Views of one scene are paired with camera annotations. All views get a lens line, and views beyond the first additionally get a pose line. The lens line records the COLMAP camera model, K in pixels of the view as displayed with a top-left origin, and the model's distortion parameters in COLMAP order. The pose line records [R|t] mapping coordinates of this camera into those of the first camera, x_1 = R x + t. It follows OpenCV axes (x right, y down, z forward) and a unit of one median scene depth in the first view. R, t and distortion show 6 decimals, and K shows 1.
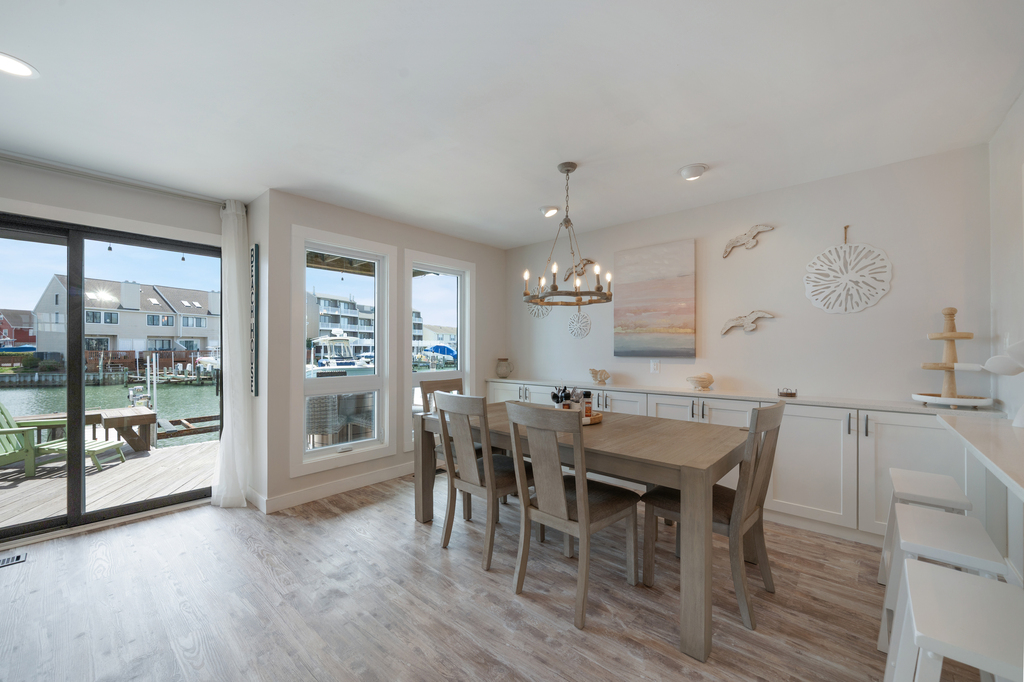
lens RADIAL K [[397.8, 0, 506.3], [0, 397.8, 348.4], [0, 0, 1]] dist [-0.002889, -0.000452]
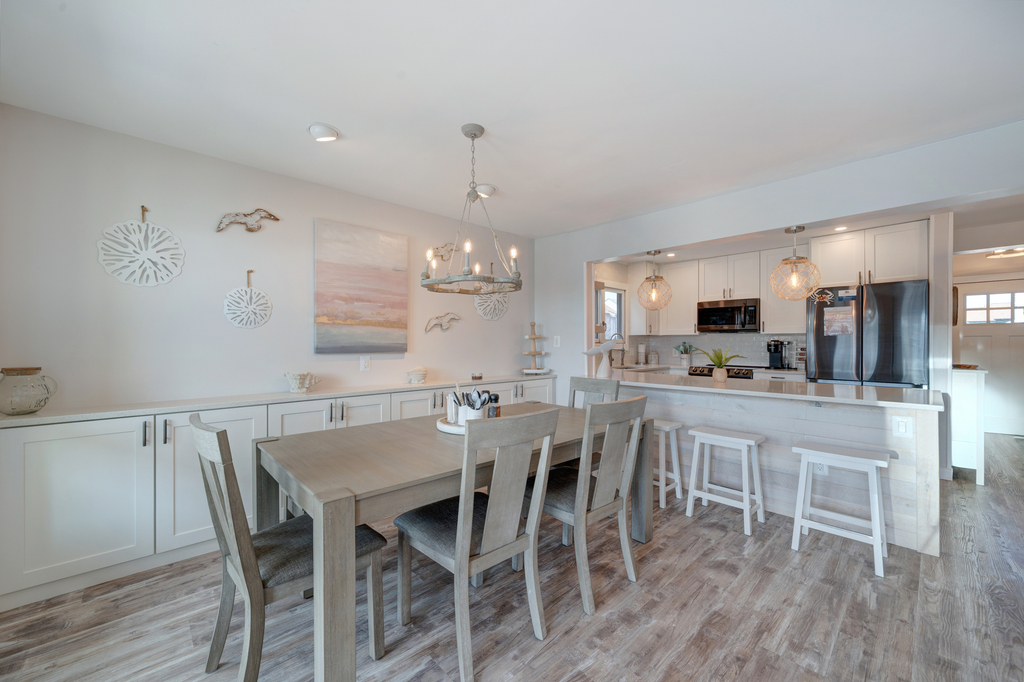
lens RADIAL K [[397.8, 0, 508.7], [0, 397.8, 343.3], [0, 0, 1]] dist [-0.002889, -0.000452]
pose [[0.092411, -0.001049, 0.995720, -0.772777], [-0.001804, 0.999998, 0.001221, -0.003171], [-0.995719, -0.001909, 0.092409, 0.952902]]
